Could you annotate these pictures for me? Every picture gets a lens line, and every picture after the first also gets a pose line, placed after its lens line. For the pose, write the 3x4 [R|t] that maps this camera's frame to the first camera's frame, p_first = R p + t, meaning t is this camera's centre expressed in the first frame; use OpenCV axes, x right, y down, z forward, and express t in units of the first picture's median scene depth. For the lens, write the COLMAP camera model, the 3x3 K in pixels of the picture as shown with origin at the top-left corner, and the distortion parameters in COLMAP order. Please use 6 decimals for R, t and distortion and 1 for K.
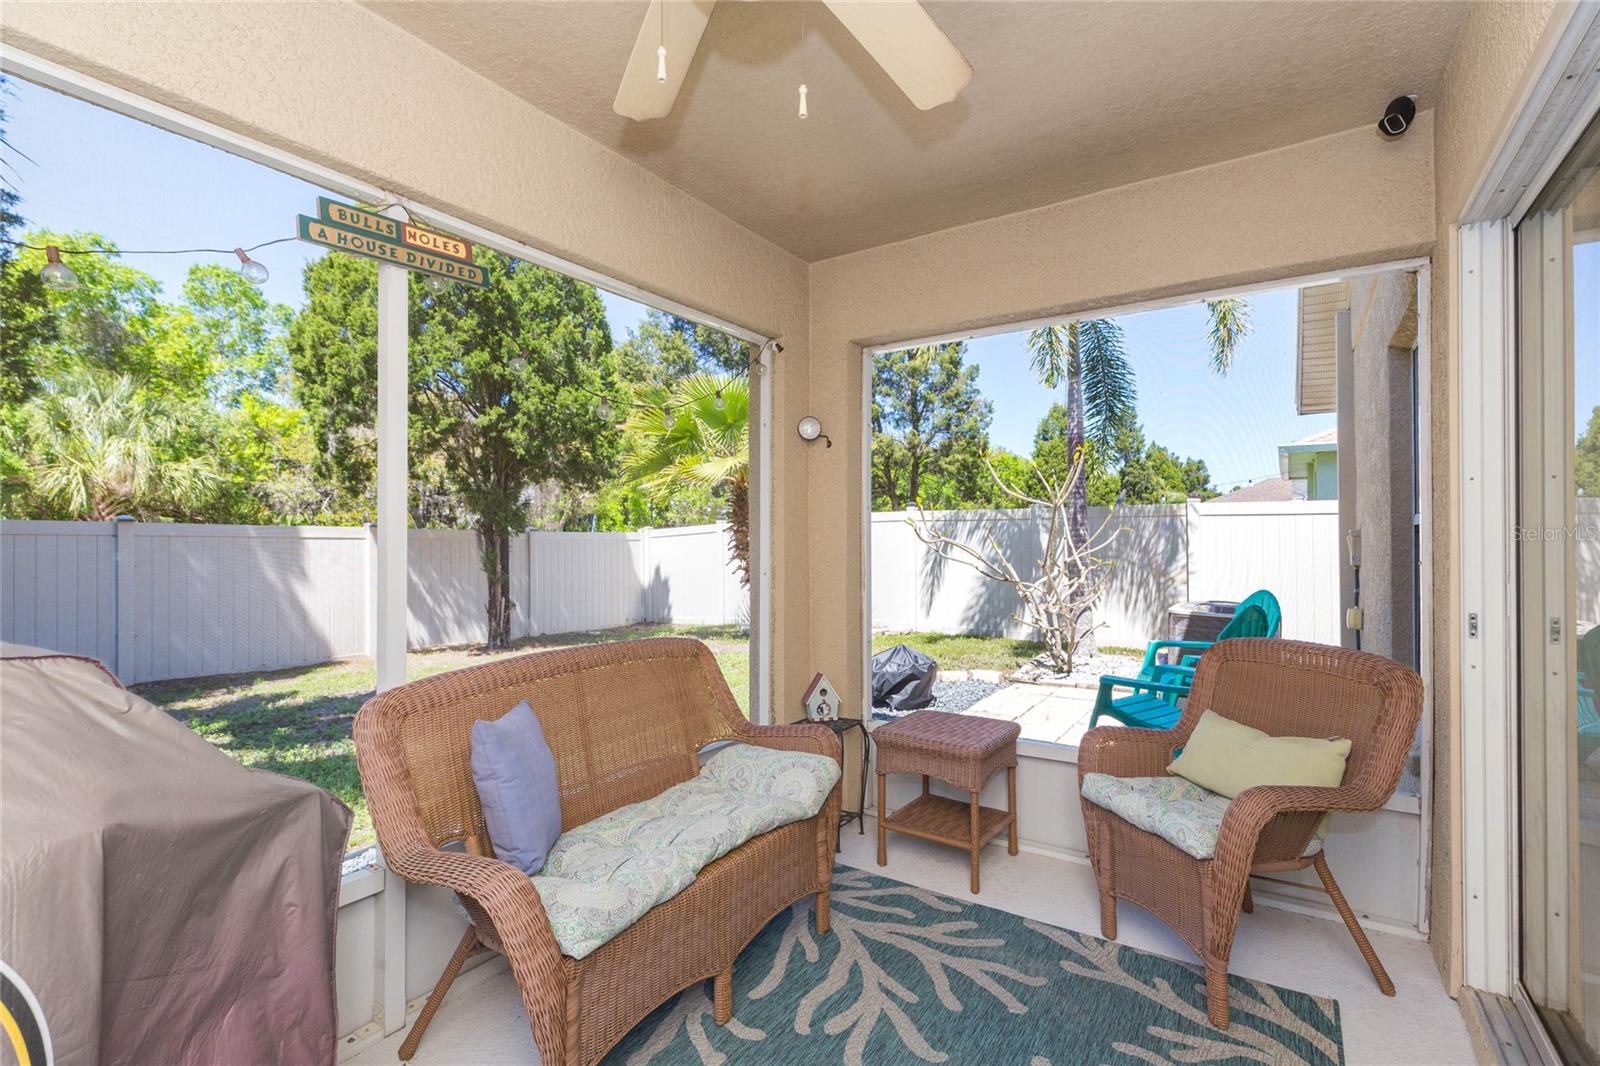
lens RADIAL K [[722.3, 0, 805.0], [0, 722.3, 545.1], [0, 0, 1]] dist [0.000811, 0.001820]
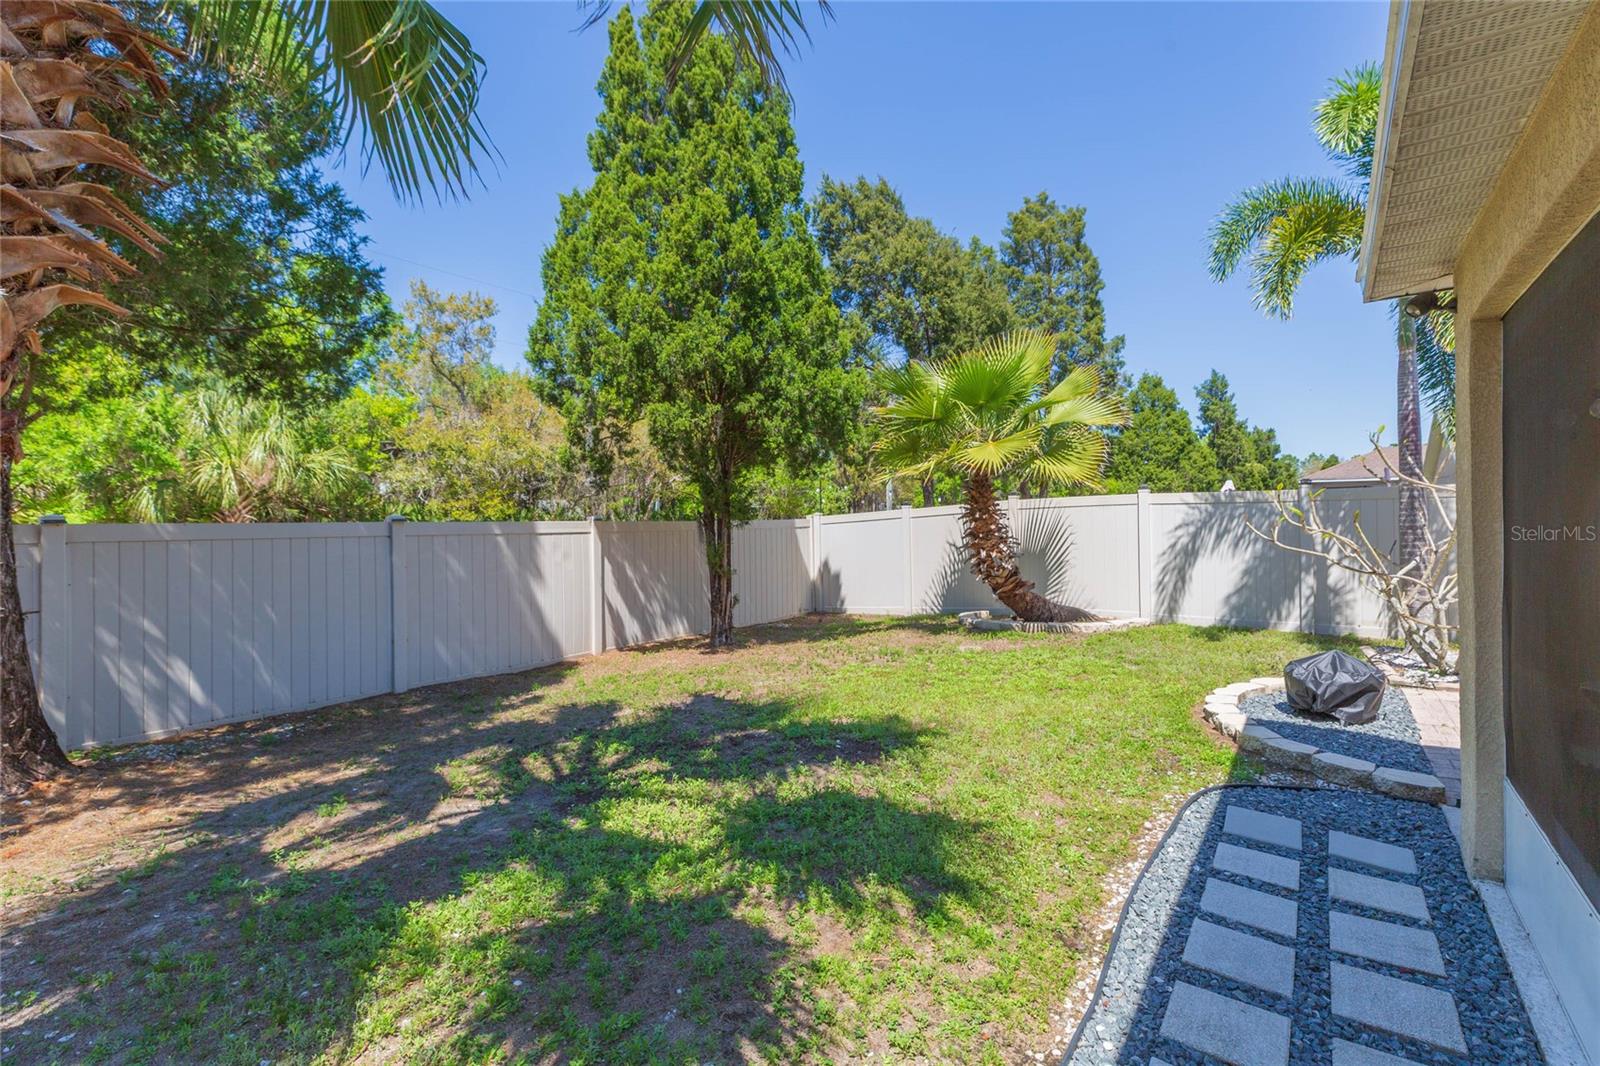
lens RADIAL K [[722.3, 0, 749.7], [0, 722.3, 512.9], [0, 0, 1]] dist [0.000811, 0.001820]
pose [[0.998837, -0.015141, -0.045777, -0.350586], [0.014631, 0.999827, -0.011455, -0.021164], [0.045942, 0.010772, 0.998886, 0.049366]]
